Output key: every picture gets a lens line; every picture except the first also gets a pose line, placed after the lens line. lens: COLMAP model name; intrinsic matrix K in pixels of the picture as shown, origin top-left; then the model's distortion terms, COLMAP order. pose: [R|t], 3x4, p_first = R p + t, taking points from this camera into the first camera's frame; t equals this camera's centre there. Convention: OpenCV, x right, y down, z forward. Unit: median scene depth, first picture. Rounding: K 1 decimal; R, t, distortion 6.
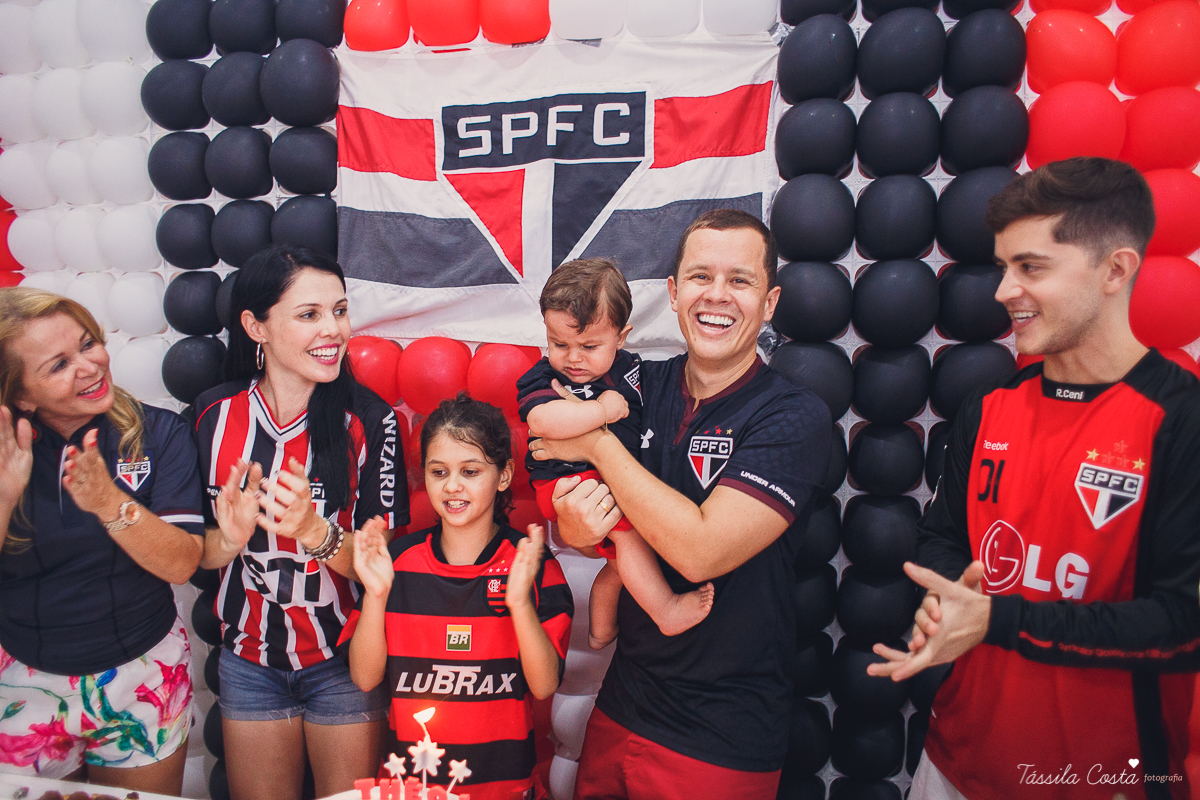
lens RADIAL K [[939.9, 0, 599.2], [0, 939.9, 393.2], [0, 0, 1]] dist [-0.076176, 0.120025]
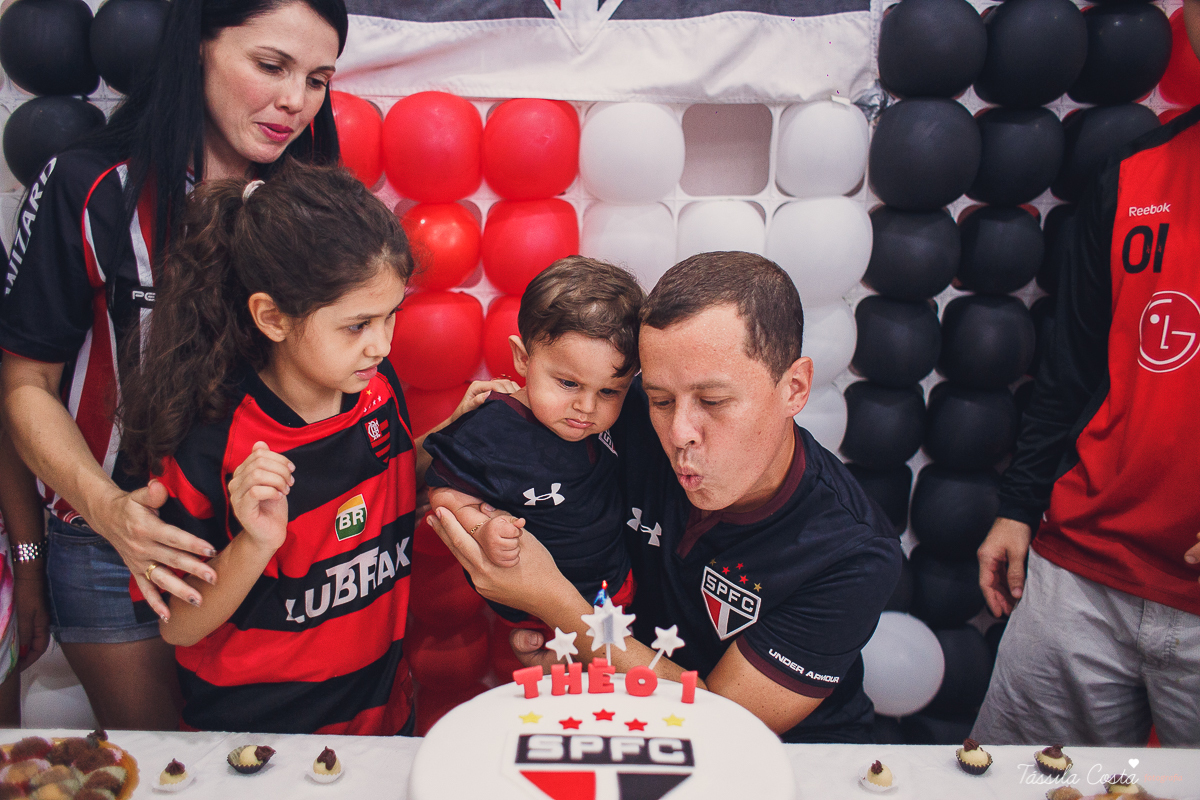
lens RADIAL K [[965.9, 0, 586.5], [0, 965.9, 386.6], [0, 0, 1]] dist [-0.123080, 0.166288]
pose [[0.972387, -0.037704, 0.230309, -0.244681], [0.015754, 0.995216, 0.096416, 0.101797], [-0.232843, -0.090125, 0.968329, 0.234376]]
